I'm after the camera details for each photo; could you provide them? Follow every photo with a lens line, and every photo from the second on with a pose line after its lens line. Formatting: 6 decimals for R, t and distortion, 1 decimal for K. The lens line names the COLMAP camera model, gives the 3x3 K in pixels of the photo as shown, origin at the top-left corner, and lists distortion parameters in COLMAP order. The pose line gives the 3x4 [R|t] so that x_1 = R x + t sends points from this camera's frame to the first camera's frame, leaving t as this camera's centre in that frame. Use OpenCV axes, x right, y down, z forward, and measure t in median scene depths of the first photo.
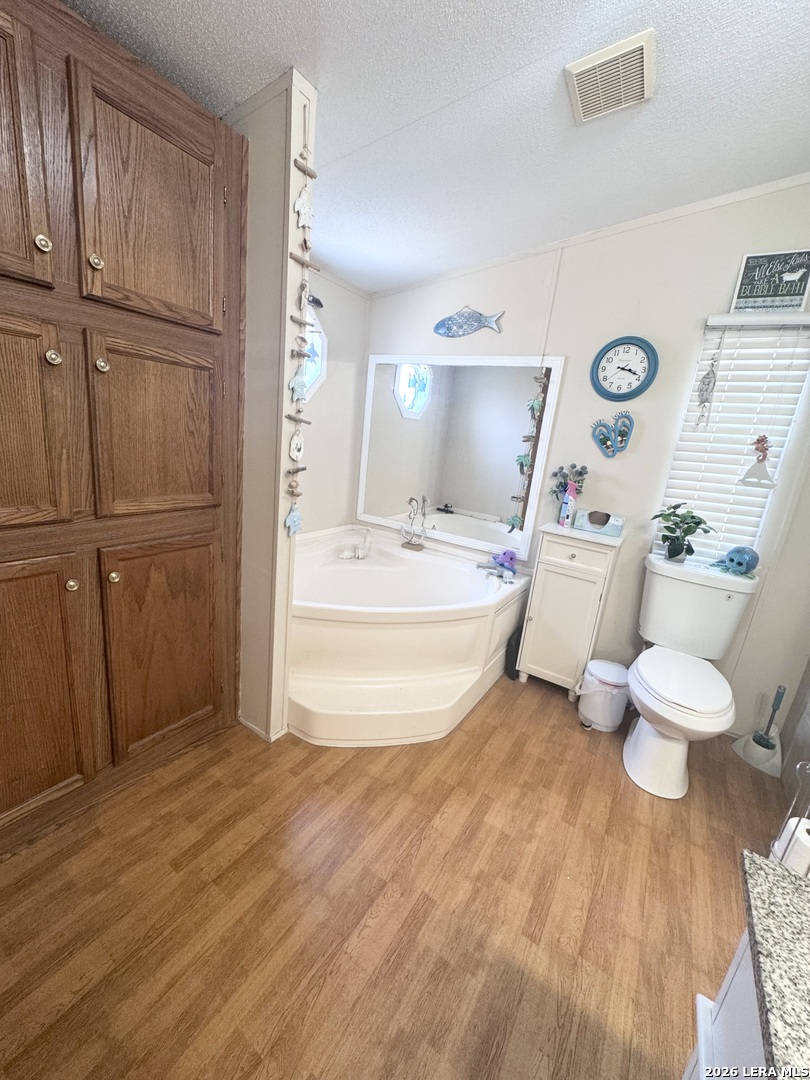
lens RADIAL K [[431.7, 0, 405.0], [0, 431.7, 540.0], [0, 0, 1]] dist [-0.008721, 0.000151]
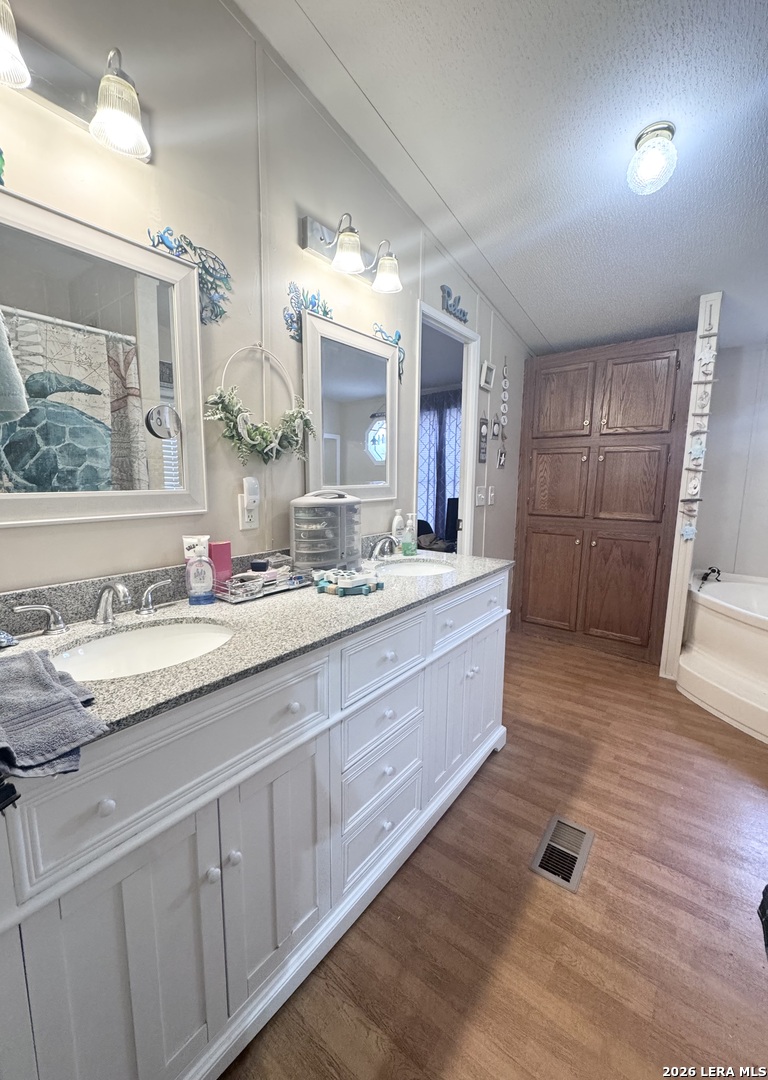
lens RADIAL K [[445.8, 0, 384.0], [0, 445.8, 540.0], [0, 0, 1]] dist [0.000378, 0.000025]
pose [[-0.064383, 0.031201, -0.997437, 1.657564], [-0.259374, 0.964637, 0.046917, 0.225219], [0.963628, 0.261730, -0.054013, 0.013466]]
